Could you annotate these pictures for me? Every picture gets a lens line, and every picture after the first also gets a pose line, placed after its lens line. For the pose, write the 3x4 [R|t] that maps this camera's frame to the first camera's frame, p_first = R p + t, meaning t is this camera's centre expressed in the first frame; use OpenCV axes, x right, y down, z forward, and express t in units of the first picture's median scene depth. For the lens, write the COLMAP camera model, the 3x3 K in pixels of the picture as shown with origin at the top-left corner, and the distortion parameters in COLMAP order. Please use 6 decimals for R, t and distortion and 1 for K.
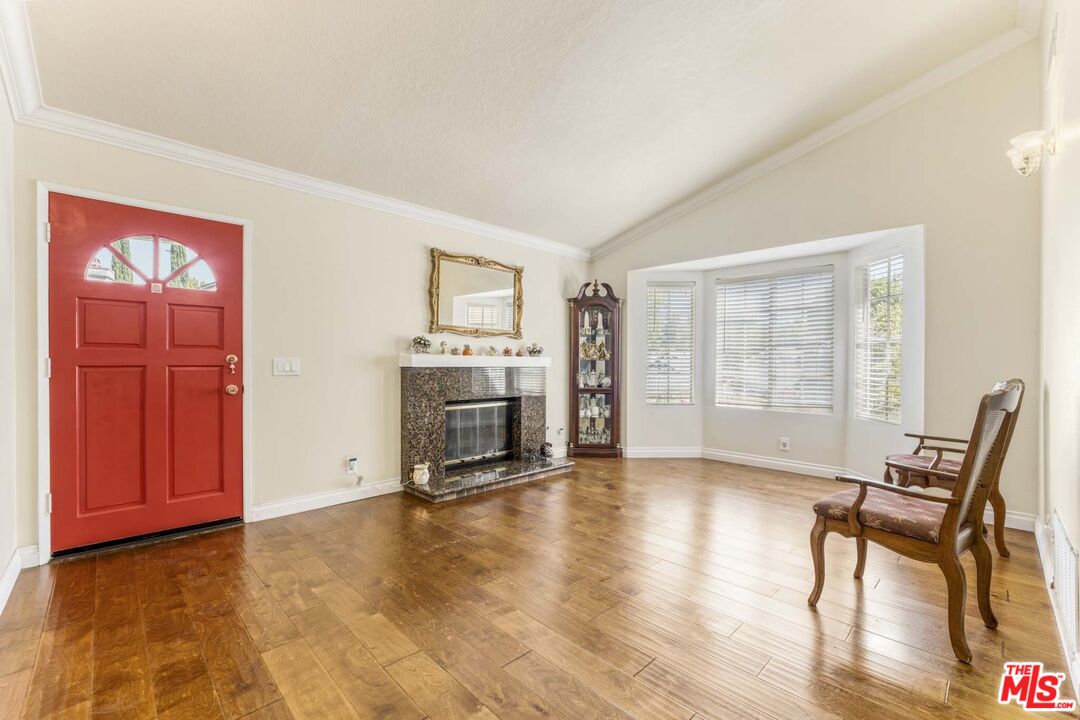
lens RADIAL K [[446.0, 0, 540.7], [0, 446.0, 364.7], [0, 0, 1]] dist [-0.018125, -0.000078]
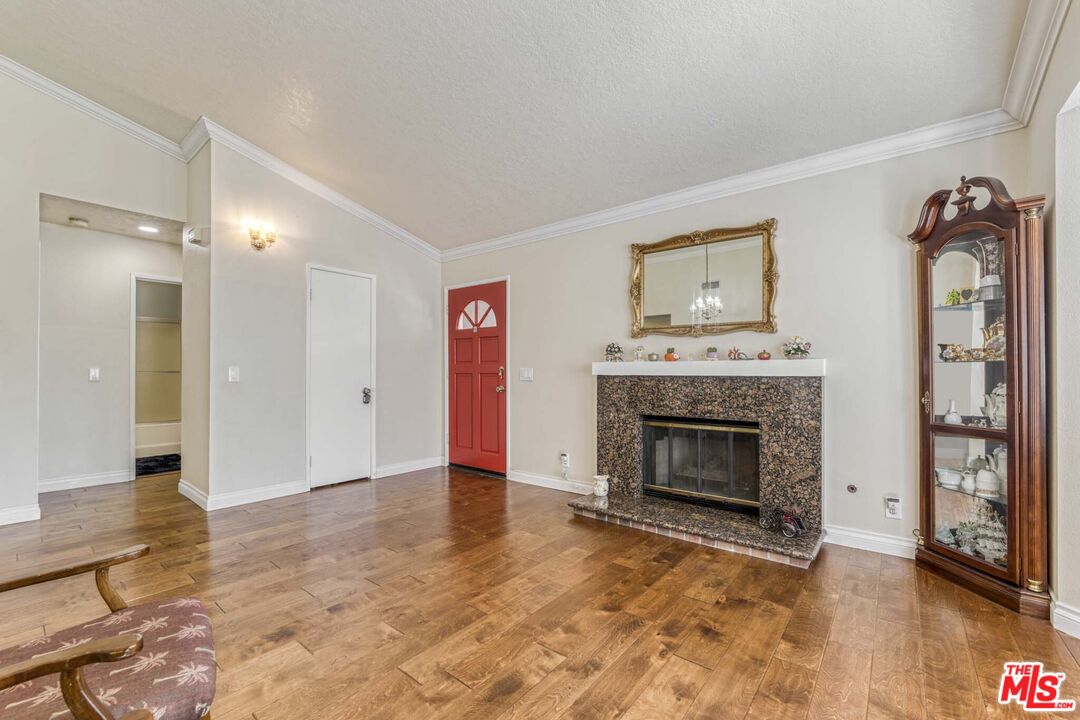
lens RADIAL K [[455.4, 0, 543.1], [0, 455.4, 368.5], [0, 0, 1]] dist [-0.017732, -0.000018]
pose [[0.121142, -0.010935, -0.992575, 0.681889], [-0.001826, 0.999935, -0.011239, 0.002268], [0.992634, 0.003174, 0.121114, 0.733130]]
